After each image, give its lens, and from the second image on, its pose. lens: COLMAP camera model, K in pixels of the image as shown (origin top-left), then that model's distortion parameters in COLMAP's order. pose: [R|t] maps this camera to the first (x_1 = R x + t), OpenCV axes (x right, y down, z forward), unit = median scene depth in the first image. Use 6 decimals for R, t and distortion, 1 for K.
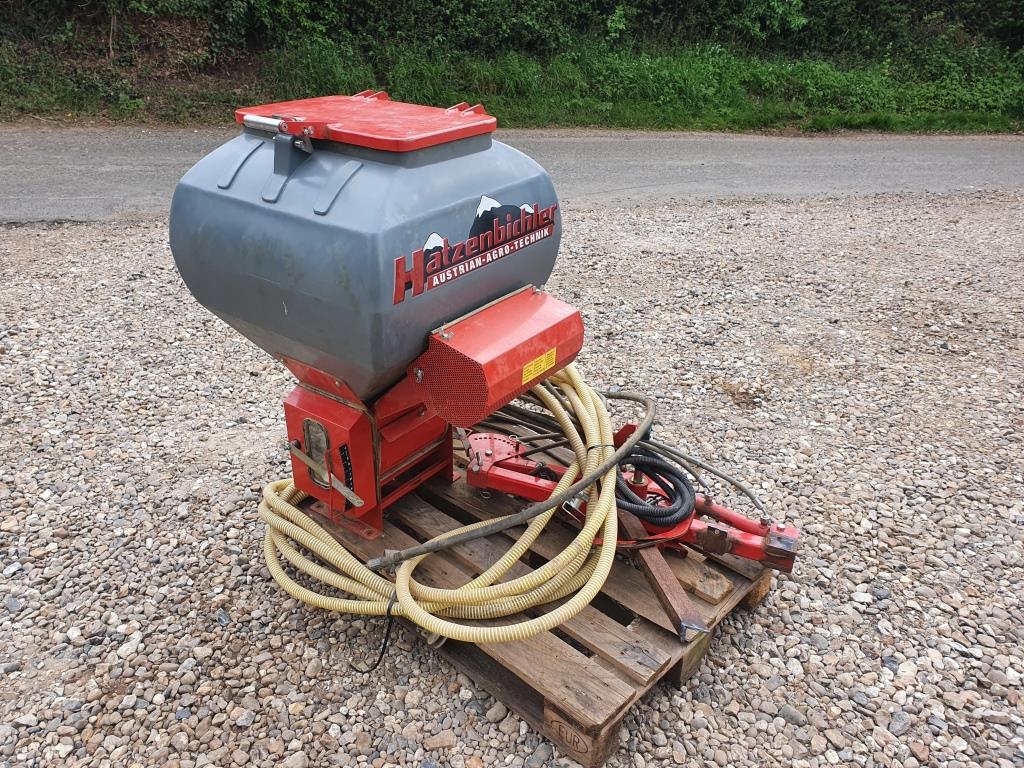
lens RADIAL K [[822.5, 0, 493.0], [0, 822.5, 386.0], [0, 0, 1]] dist [0.023636, 0.009205]
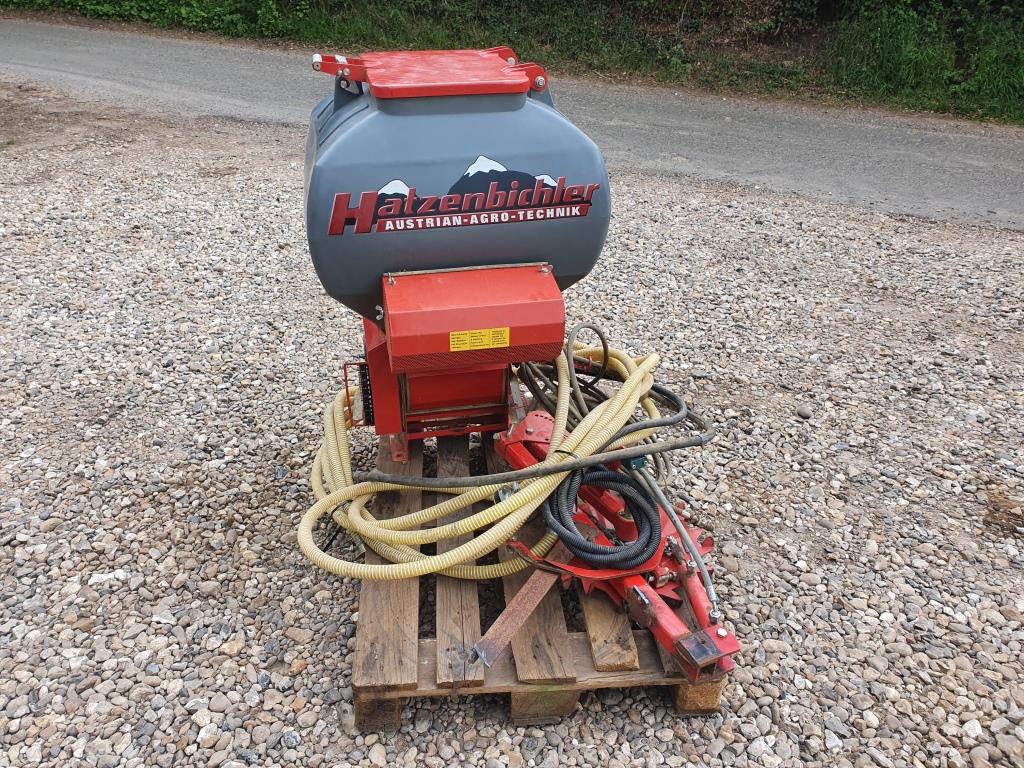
lens RADIAL K [[822.5, 0, 493.0], [0, 822.5, 386.0], [0, 0, 1]] dist [0.023636, 0.009205]
pose [[0.736197, 0.314061, -0.599484, 0.619740], [-0.297535, 0.945804, 0.130105, -0.095524], [0.607855, 0.082585, 0.789742, 0.236114]]
